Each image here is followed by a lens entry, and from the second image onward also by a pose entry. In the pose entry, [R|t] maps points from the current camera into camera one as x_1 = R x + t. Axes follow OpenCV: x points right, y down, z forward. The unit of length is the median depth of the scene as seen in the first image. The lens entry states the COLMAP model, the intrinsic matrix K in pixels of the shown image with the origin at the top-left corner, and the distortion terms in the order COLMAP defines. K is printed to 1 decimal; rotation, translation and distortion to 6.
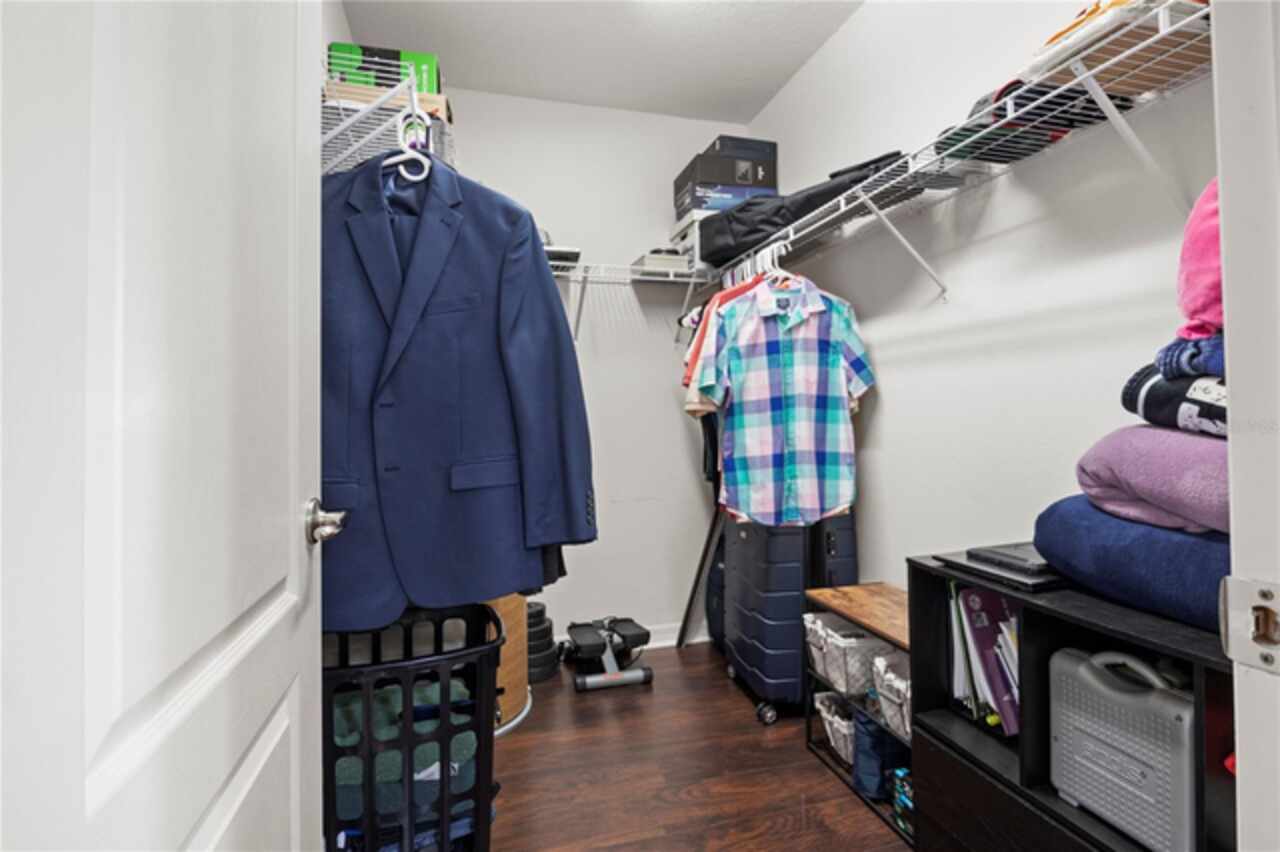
lens RADIAL K [[631.7, 0, 644.0], [0, 631.7, 418.0], [0, 0, 1]] dist [-0.010169, 0.000752]
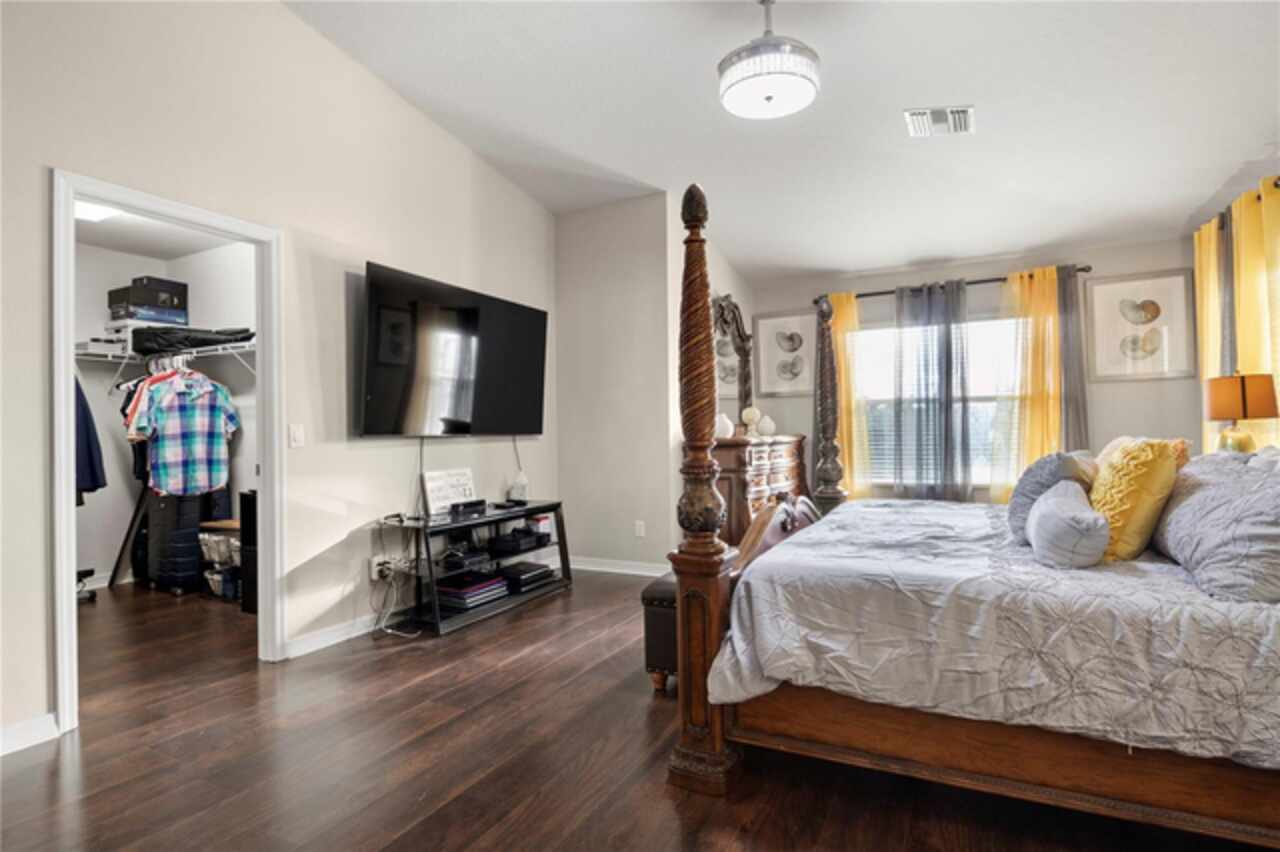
lens RADIAL K [[631.7, 0, 644.9], [0, 631.7, 425.7], [0, 0, 1]] dist [-0.010169, 0.000752]
pose [[0.671987, 0.013585, 0.740439, -0.288173], [0.005698, 0.999707, -0.023514, 0.001360], [-0.740541, 0.020020, 0.671713, -1.435678]]
